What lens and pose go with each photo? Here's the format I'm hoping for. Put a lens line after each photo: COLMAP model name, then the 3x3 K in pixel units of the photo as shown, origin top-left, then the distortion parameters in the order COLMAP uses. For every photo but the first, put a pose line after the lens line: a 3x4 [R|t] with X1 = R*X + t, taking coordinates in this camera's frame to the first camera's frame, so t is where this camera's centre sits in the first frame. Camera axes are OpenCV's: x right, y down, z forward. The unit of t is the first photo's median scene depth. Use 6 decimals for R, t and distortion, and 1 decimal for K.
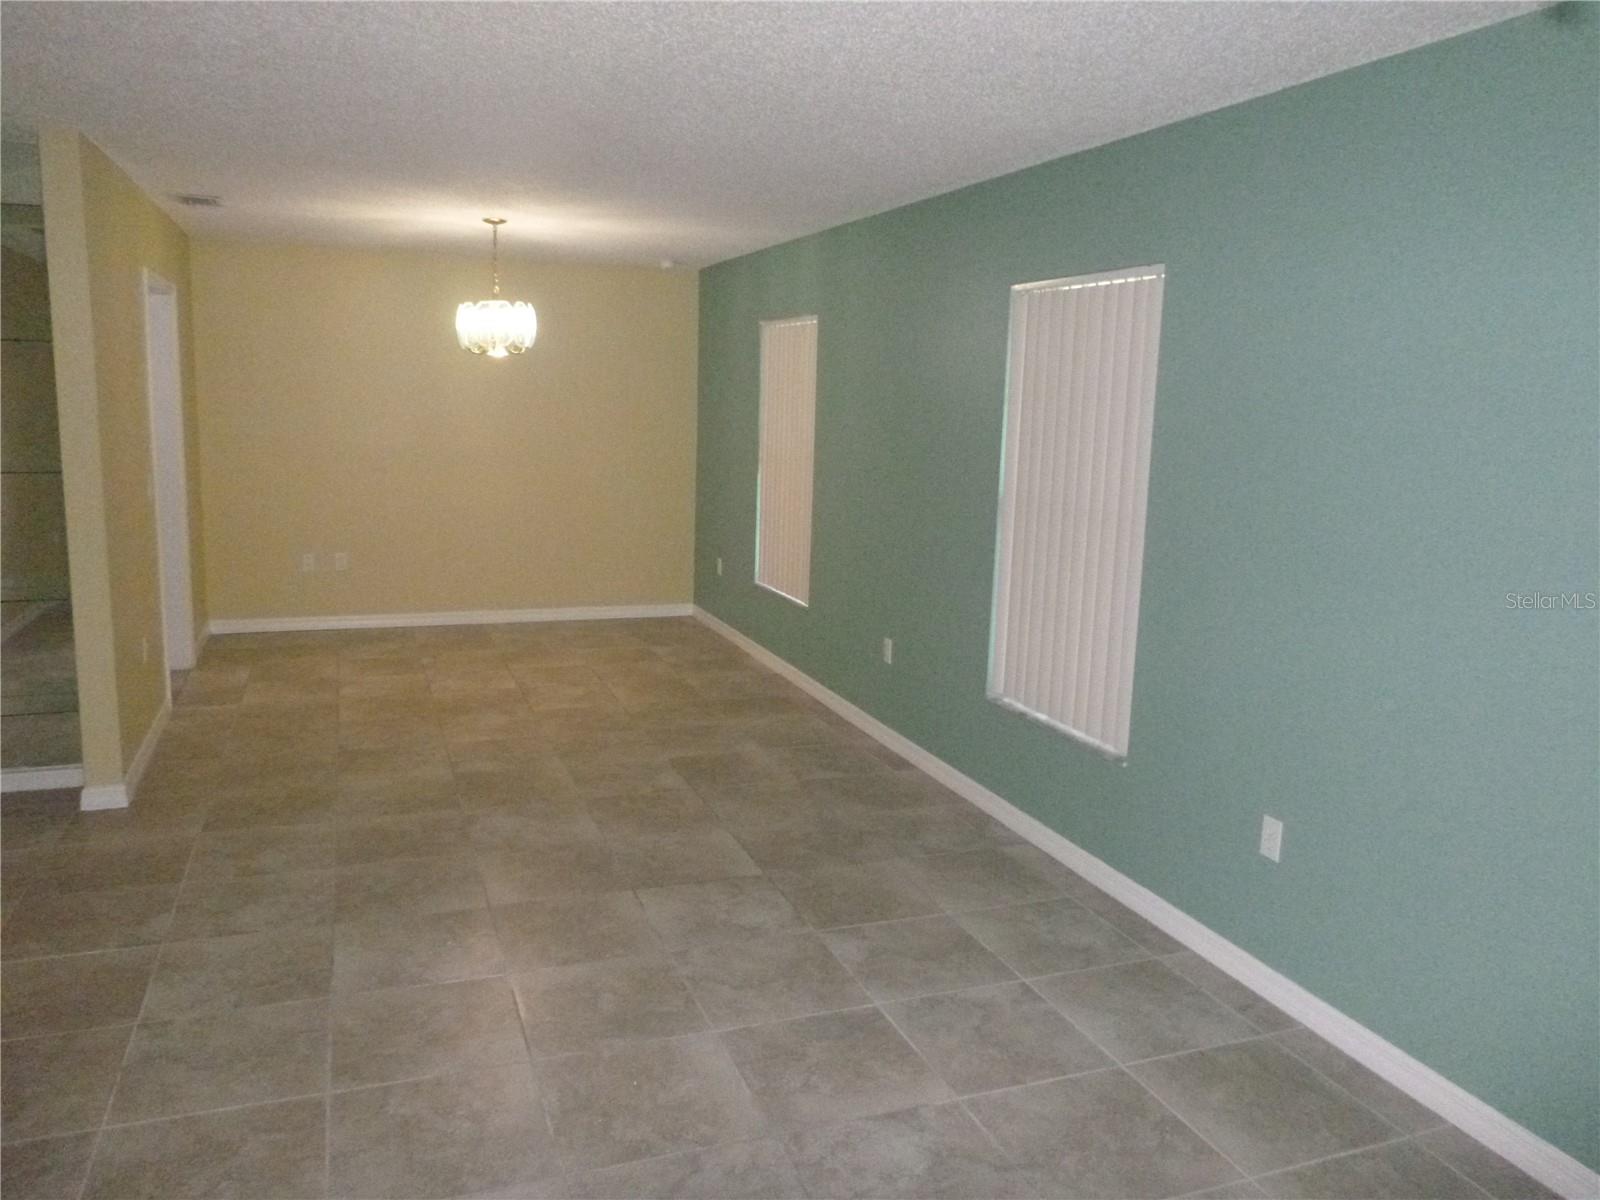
lens RADIAL K [[1181.3, 0, 807.4], [0, 1181.3, 590.8], [0, 0, 1]] dist [-0.035223, 0.009429]
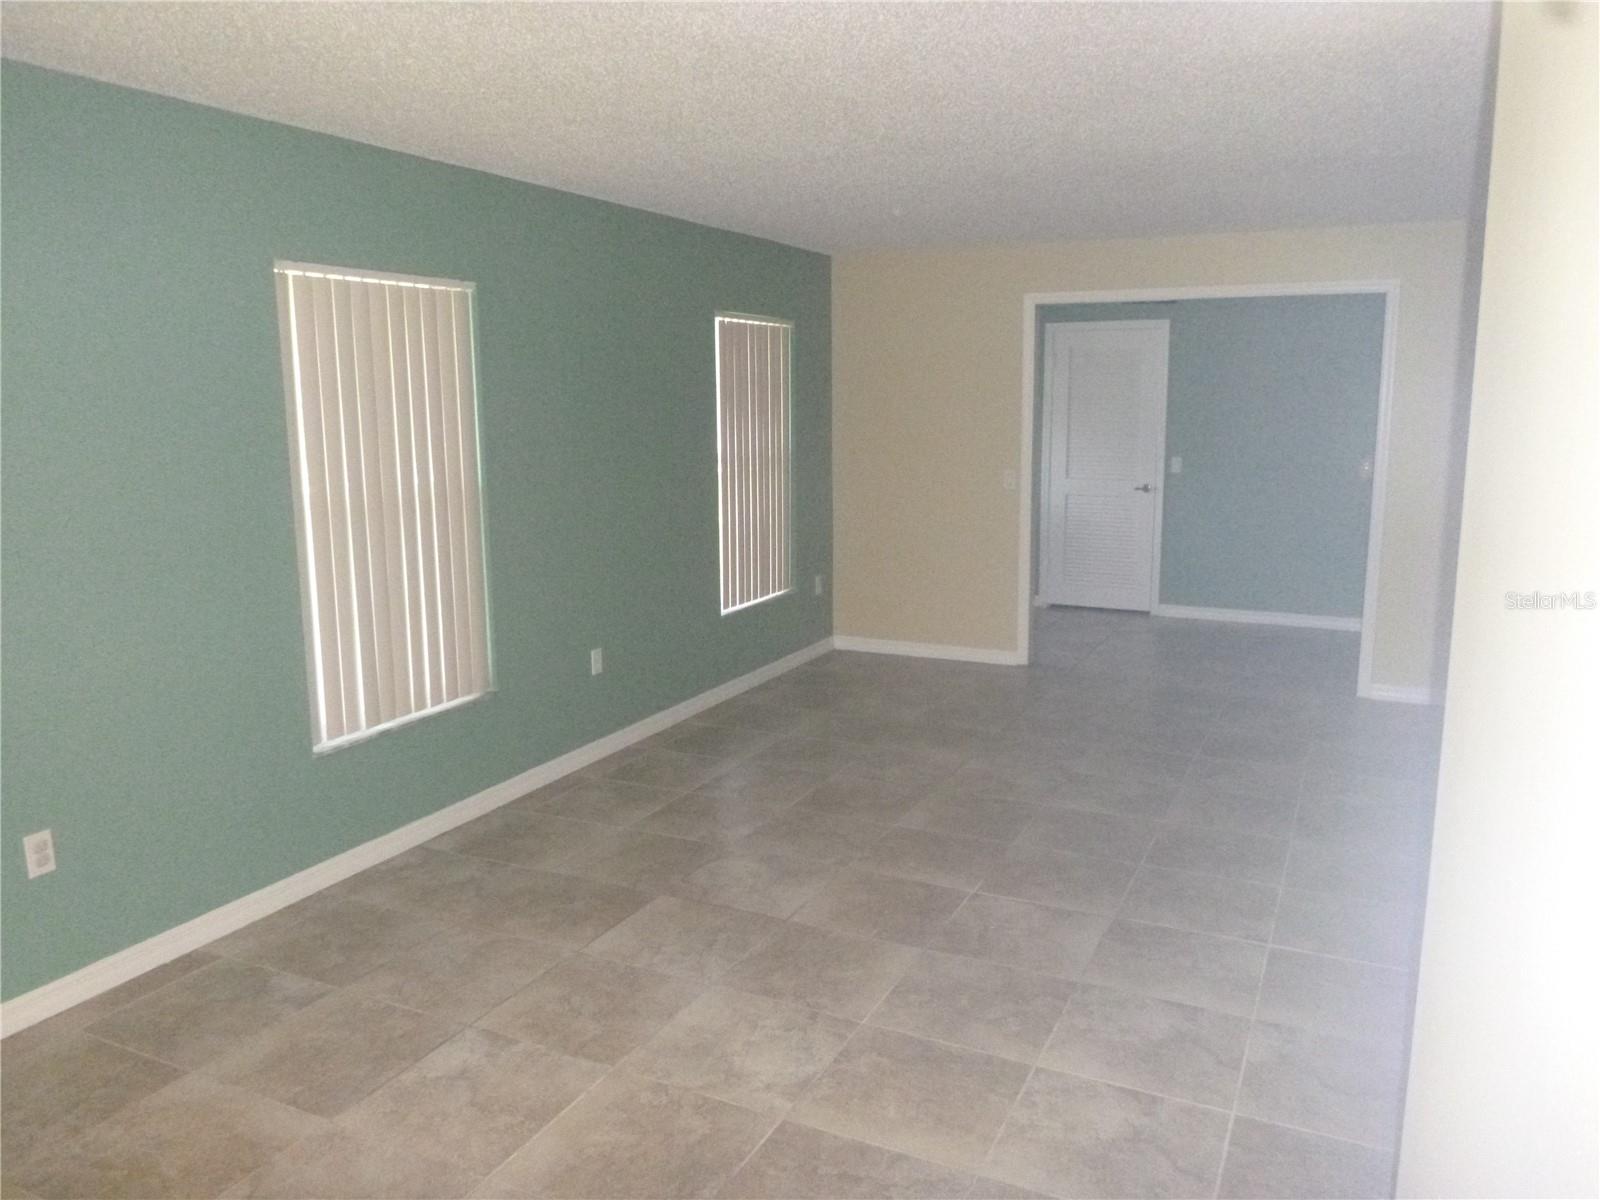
lens RADIAL K [[1181.3, 0, 803.3], [0, 1181.3, 596.0], [0, 0, 1]] dist [-0.035223, 0.009429]
pose [[-0.681245, -0.149153, 0.716700, -0.684804], [0.103423, 0.949595, 0.295927, -0.234660], [-0.724713, 0.275722, -0.631481, 1.299629]]
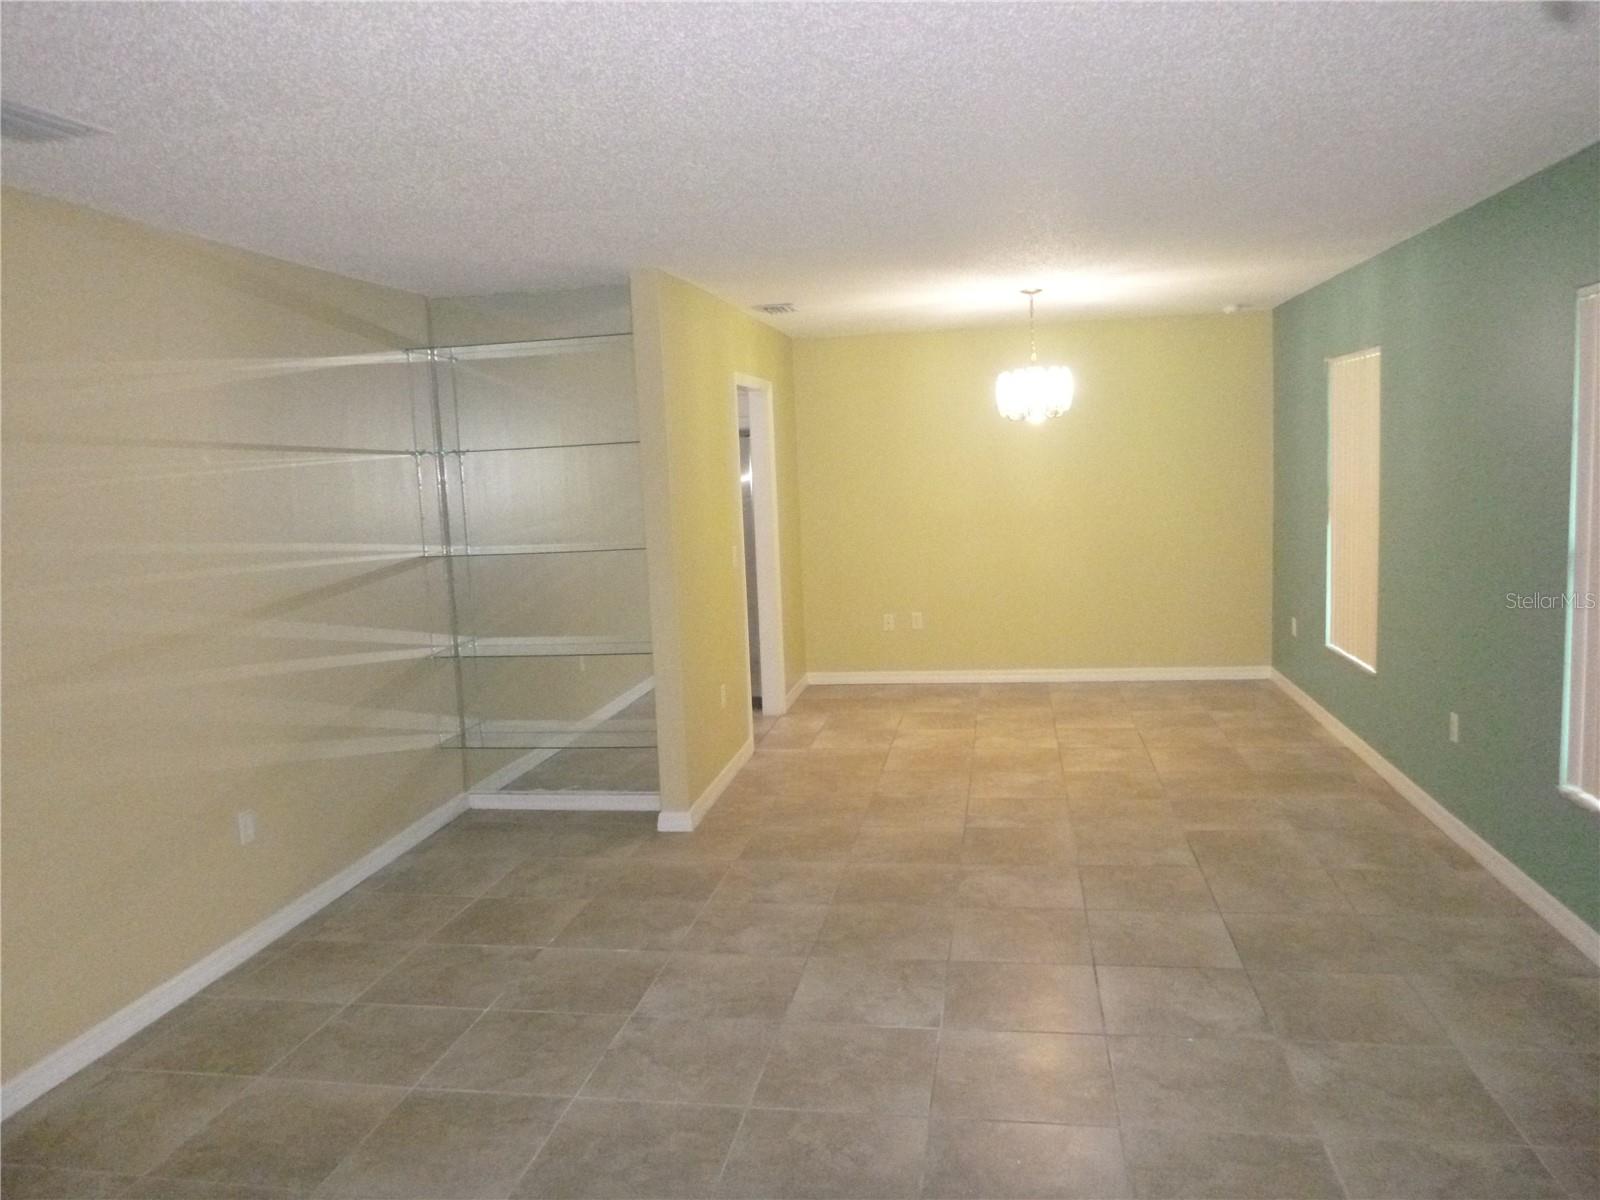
lens RADIAL K [[1181.3, 0, 801.9], [0, 1181.3, 593.1], [0, 0, 1]] dist [-0.035223, 0.009429]
pose [[0.855604, -0.010154, -0.517531, 0.126965], [-0.013410, 0.999037, -0.041770, -0.006040], [0.517457, 0.042679, 0.854644, 0.034233]]
